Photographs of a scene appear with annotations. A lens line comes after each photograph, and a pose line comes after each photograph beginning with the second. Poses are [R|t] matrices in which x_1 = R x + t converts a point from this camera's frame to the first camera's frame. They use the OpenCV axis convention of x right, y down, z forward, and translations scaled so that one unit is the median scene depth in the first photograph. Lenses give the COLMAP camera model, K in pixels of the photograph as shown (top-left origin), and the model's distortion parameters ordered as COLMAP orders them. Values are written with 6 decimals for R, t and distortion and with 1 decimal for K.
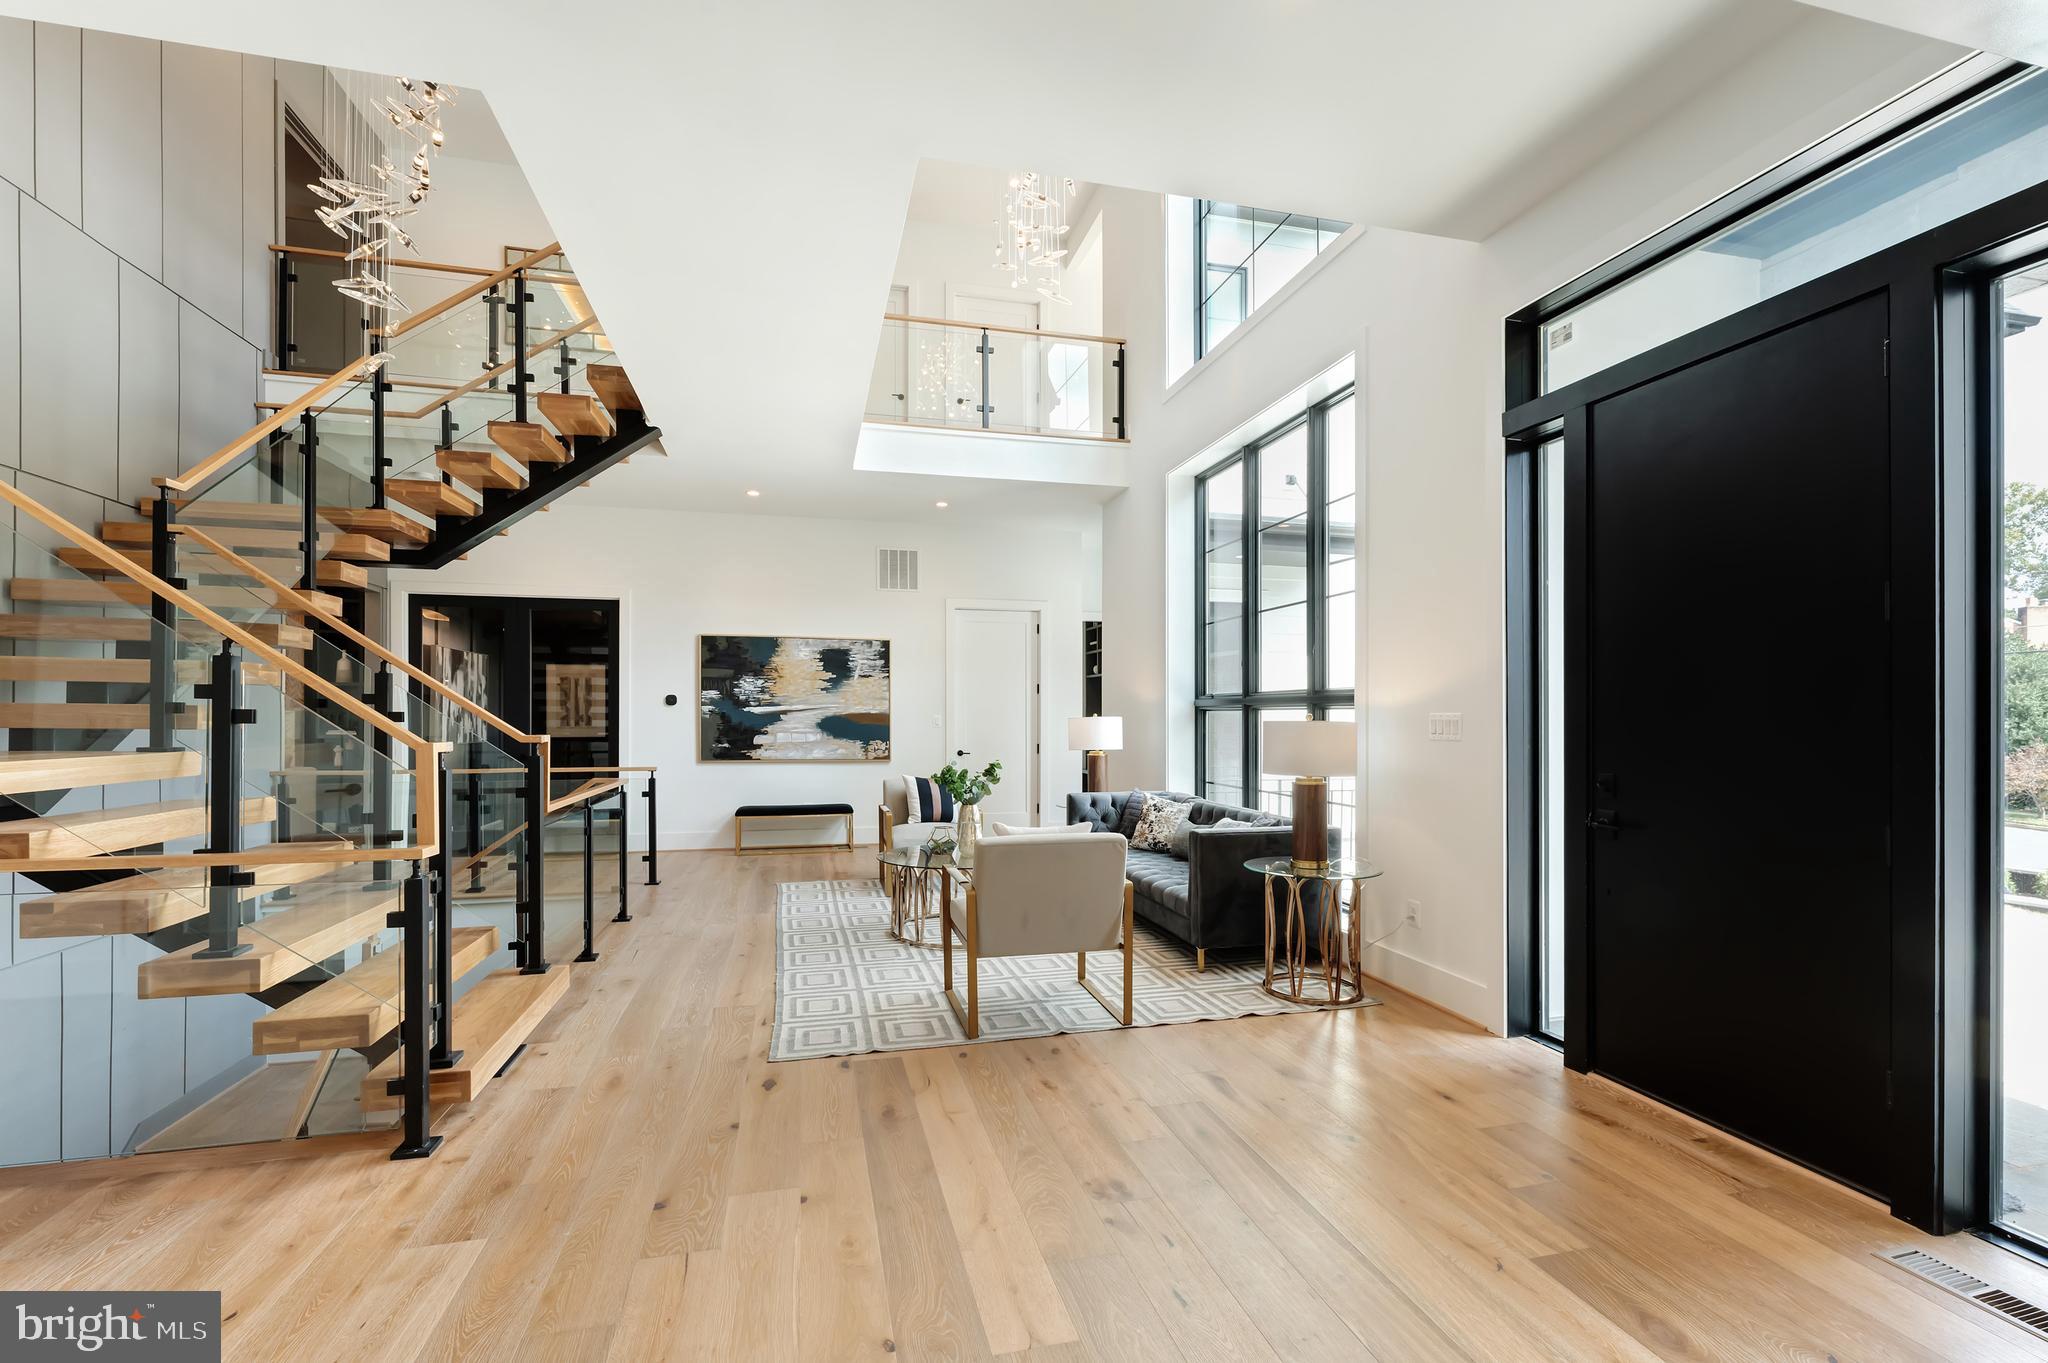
lens RADIAL K [[878.3, 0, 1020.8], [0, 878.3, 710.5], [0, 0, 1]] dist [-0.001991, -0.000124]
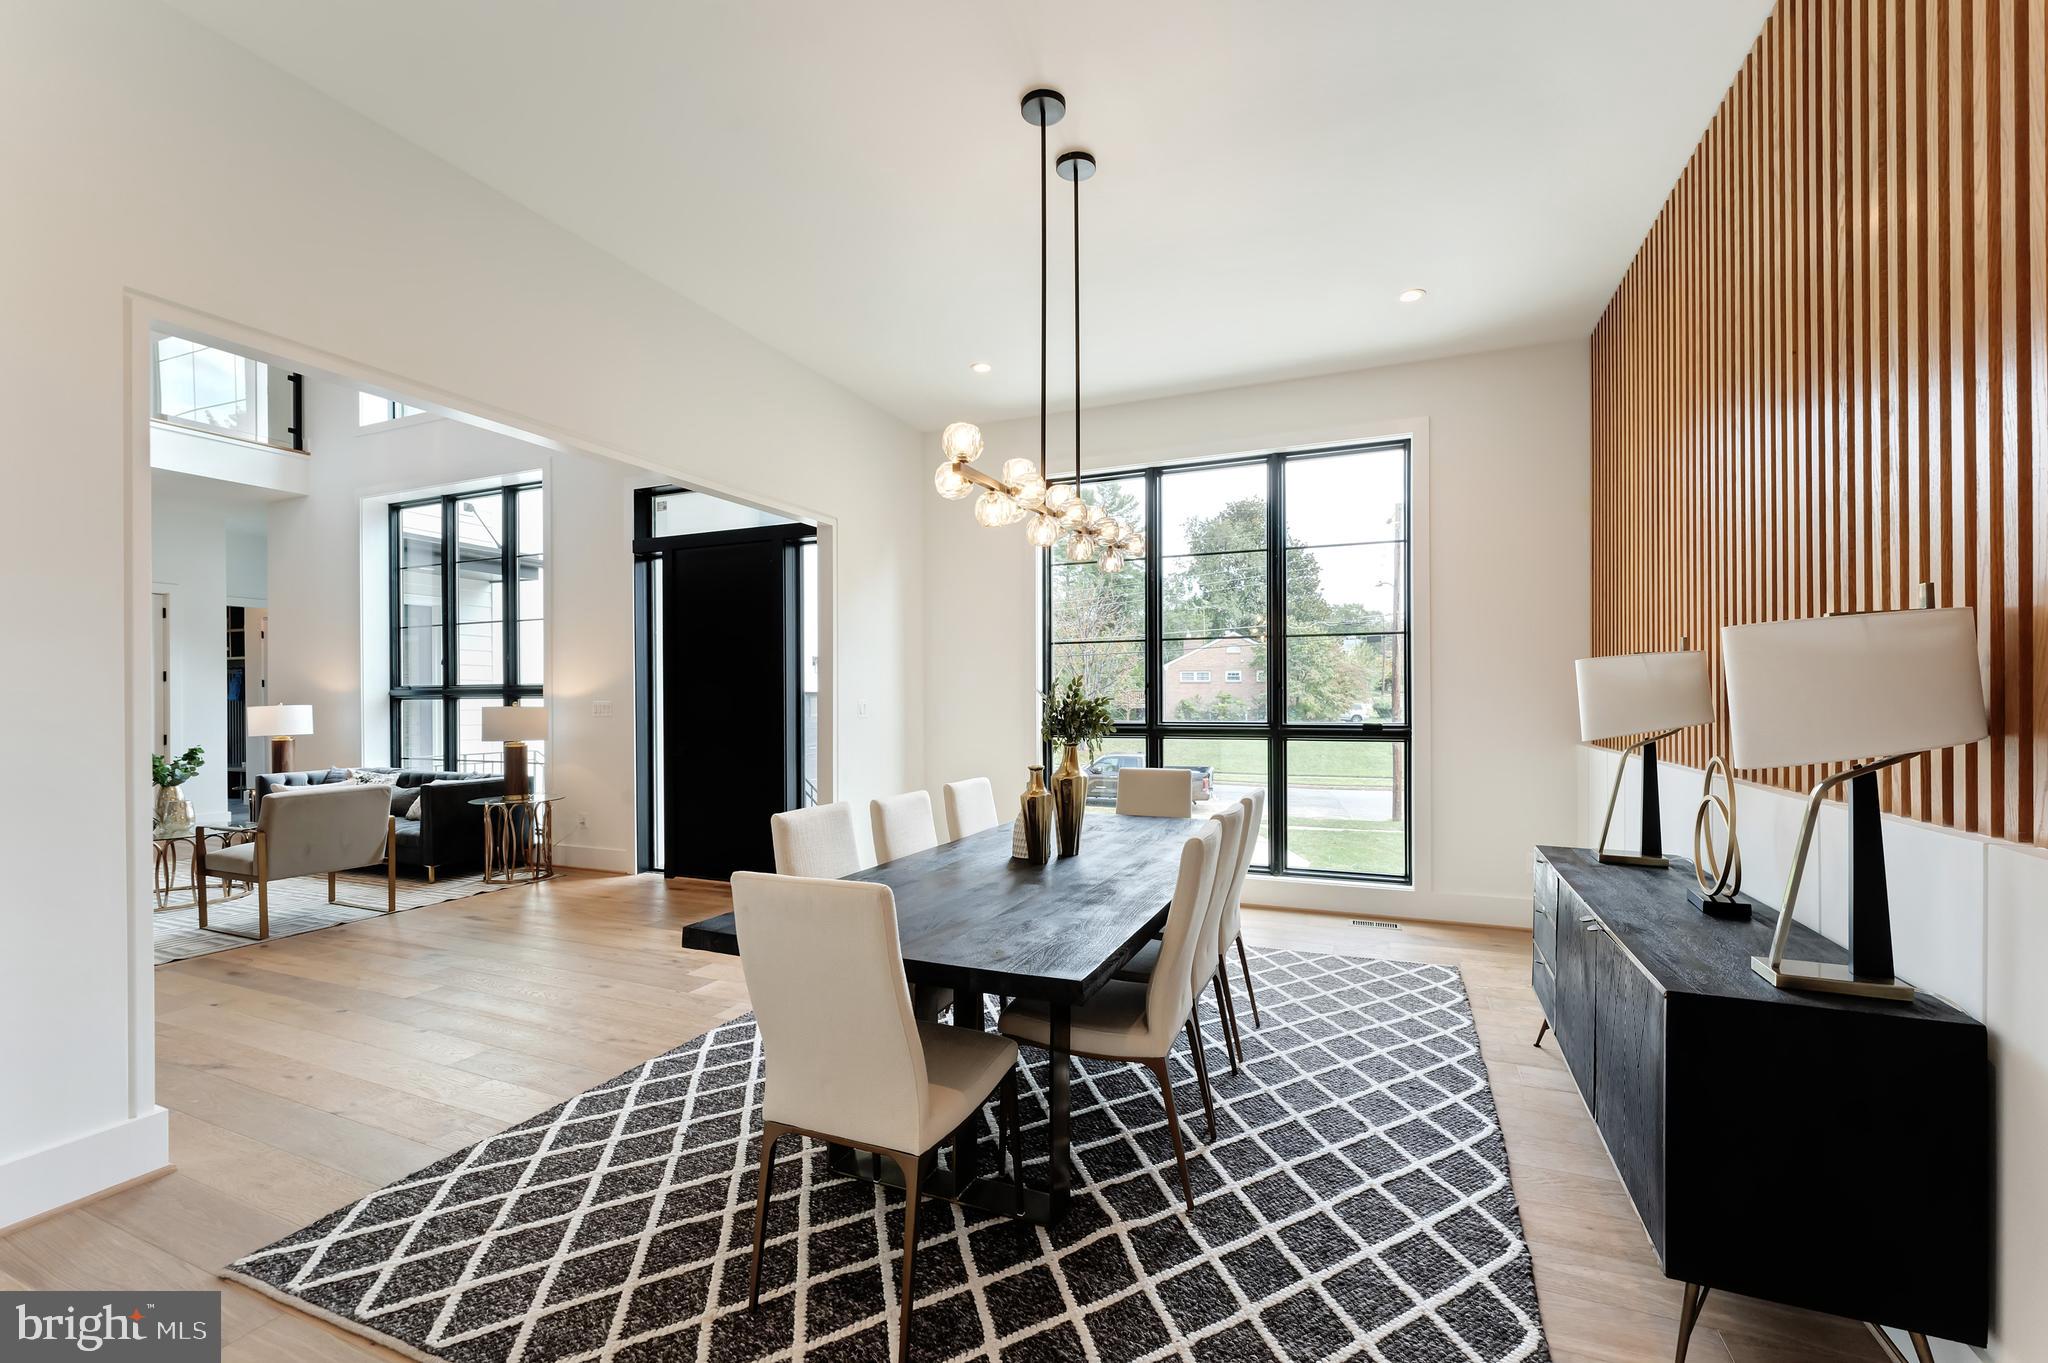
lens RADIAL K [[860.0, 0, 1024.1], [0, 860.0, 696.1], [0, 0, 1]] dist [-0.001214, -0.000044]
pose [[0.609062, -0.004516, 0.793110, -0.275914], [0.003209, 0.999990, 0.003230, -0.006881], [-0.793116, 0.000578, 0.609070, -0.539351]]
